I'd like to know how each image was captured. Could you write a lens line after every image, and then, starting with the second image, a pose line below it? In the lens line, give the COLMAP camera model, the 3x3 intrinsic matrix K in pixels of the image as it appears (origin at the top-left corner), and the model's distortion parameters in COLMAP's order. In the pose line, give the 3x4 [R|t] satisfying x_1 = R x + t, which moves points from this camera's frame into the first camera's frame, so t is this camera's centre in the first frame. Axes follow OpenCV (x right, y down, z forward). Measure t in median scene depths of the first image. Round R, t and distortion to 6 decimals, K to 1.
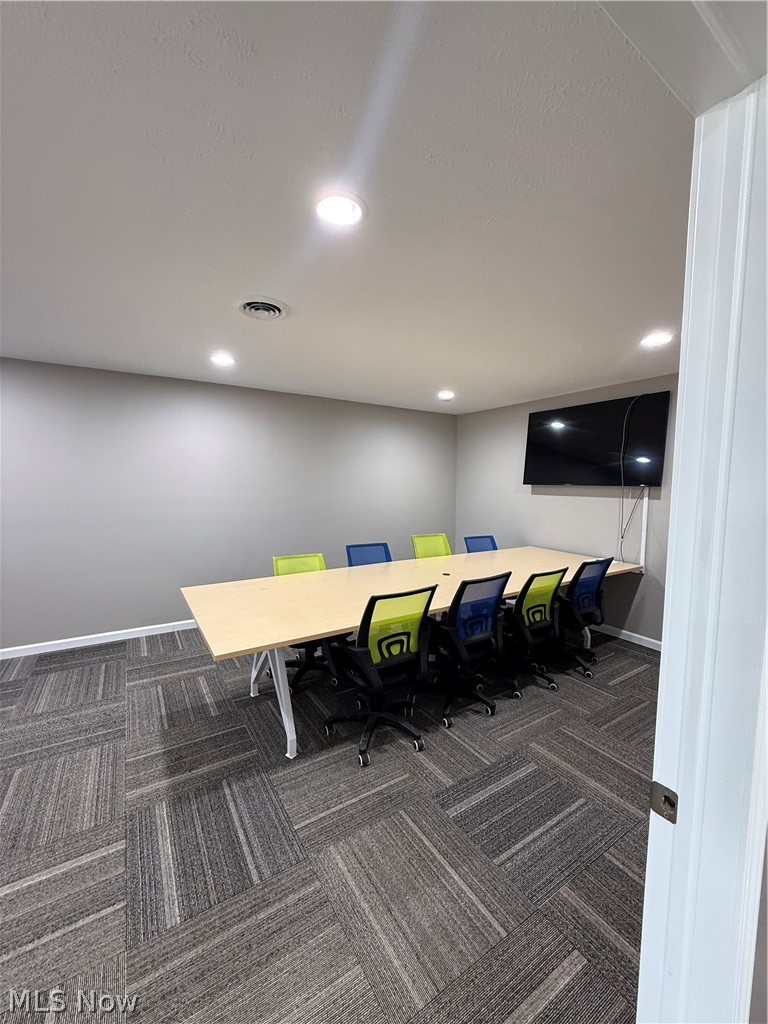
lens RADIAL K [[407.1, 0, 385.9], [0, 407.1, 511.2], [0, 0, 1]] dist [0.001480, -0.000042]
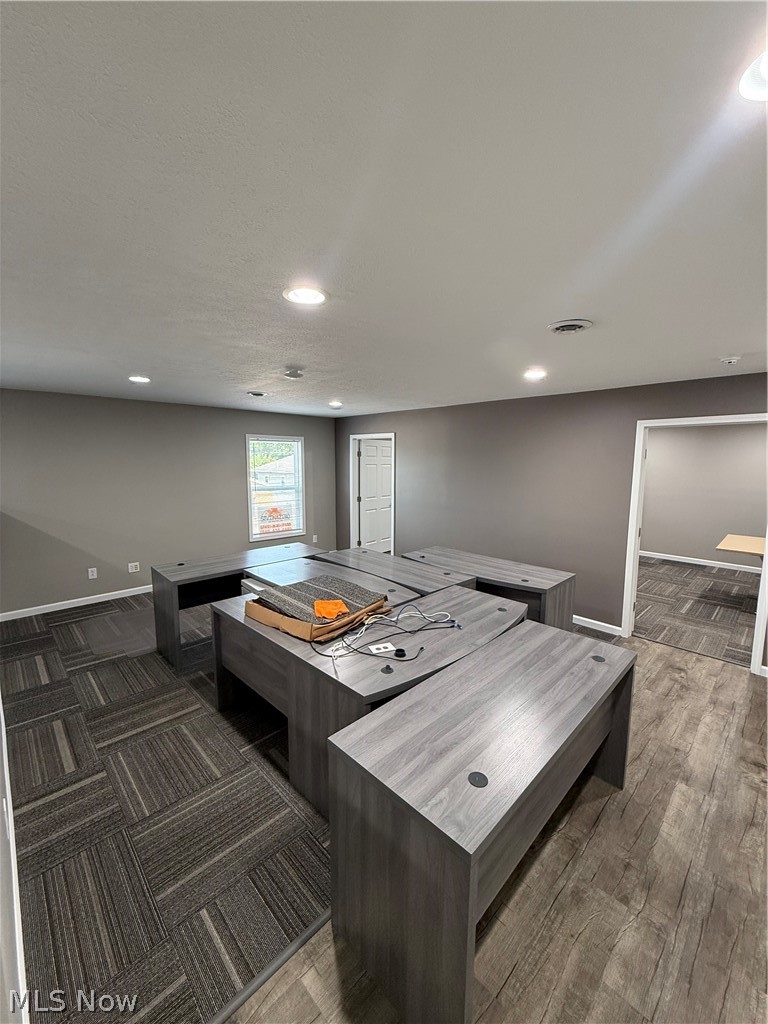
lens RADIAL K [[402.4, 0, 382.0], [0, 402.4, 513.7], [0, 0, 1]] dist [0.000206, 0.000013]
pose [[0.197026, 0.102053, -0.975072, 1.466517], [-0.082841, 0.992744, 0.087164, 0.075887], [0.976892, 0.063603, 0.204050, -1.469225]]
